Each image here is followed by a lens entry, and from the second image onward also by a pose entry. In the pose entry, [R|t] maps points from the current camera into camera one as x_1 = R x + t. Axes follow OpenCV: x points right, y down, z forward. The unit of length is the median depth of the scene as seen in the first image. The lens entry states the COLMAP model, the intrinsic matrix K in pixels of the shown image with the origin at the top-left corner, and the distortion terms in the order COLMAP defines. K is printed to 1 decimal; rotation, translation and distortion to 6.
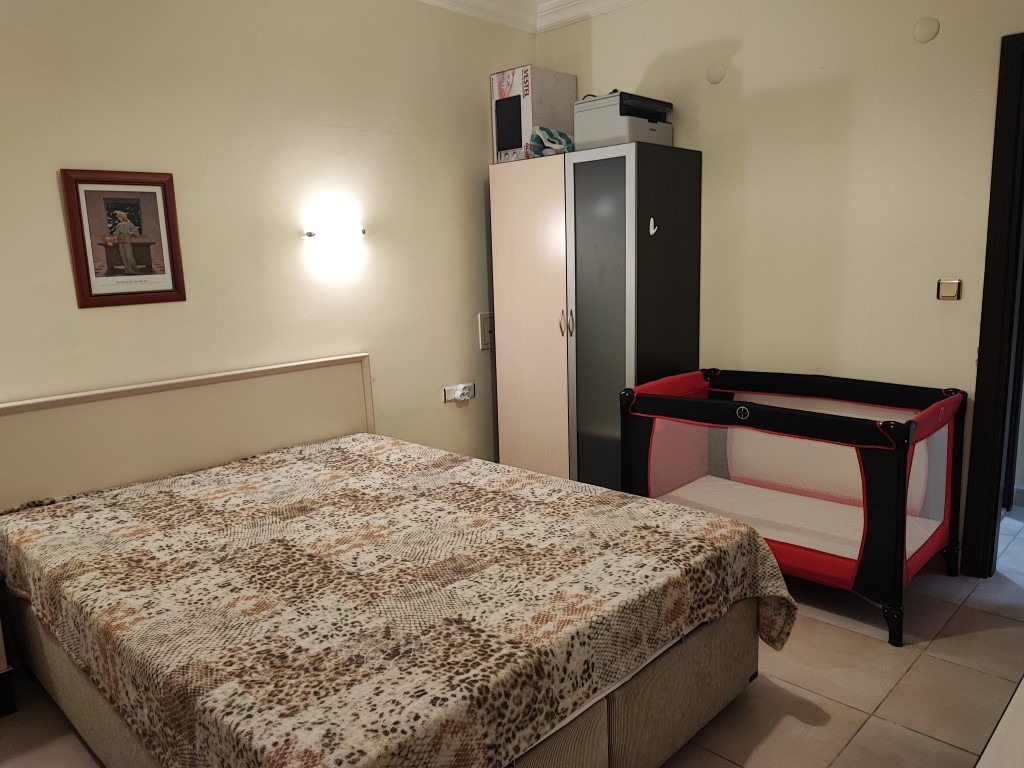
lens RADIAL K [[744.2, 0, 515.7], [0, 744.2, 381.3], [0, 0, 1]] dist [0.021218, -0.021402]
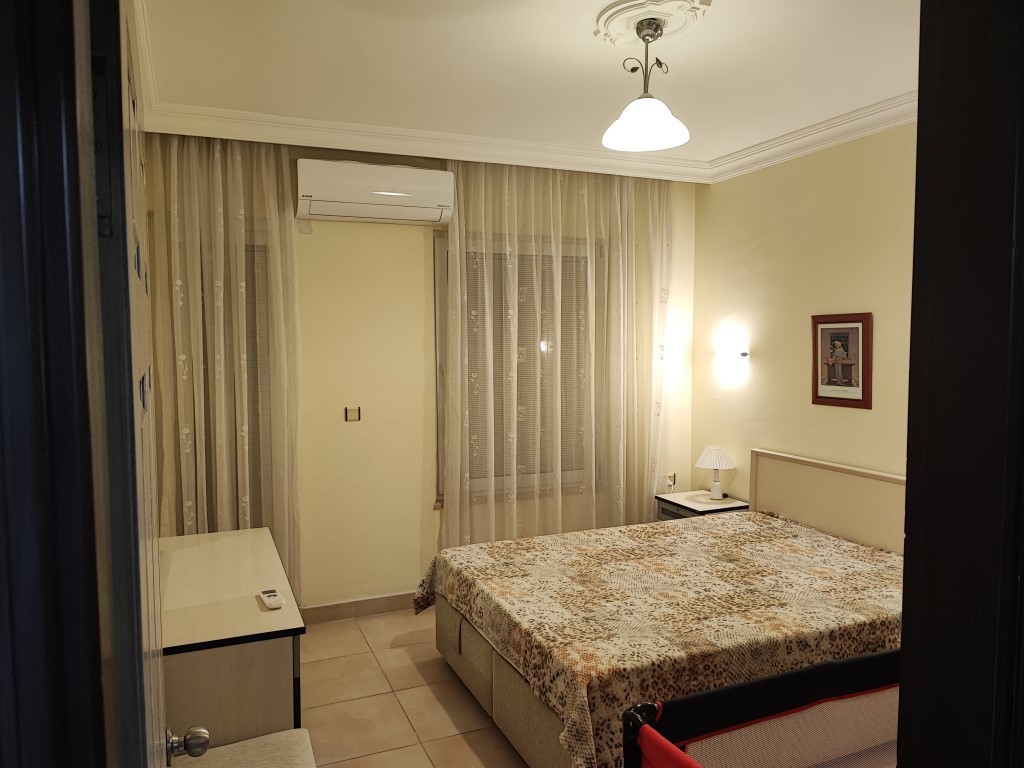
lens RADIAL K [[744.2, 0, 515.0], [0, 744.2, 381.3], [0, 0, 1]] dist [0.021218, -0.021402]
pose [[-0.385209, 0.091353, -0.918297, 1.061170], [-0.137055, 0.978389, 0.154823, -0.299707], [0.912595, 0.185496, -0.364364, 1.006890]]
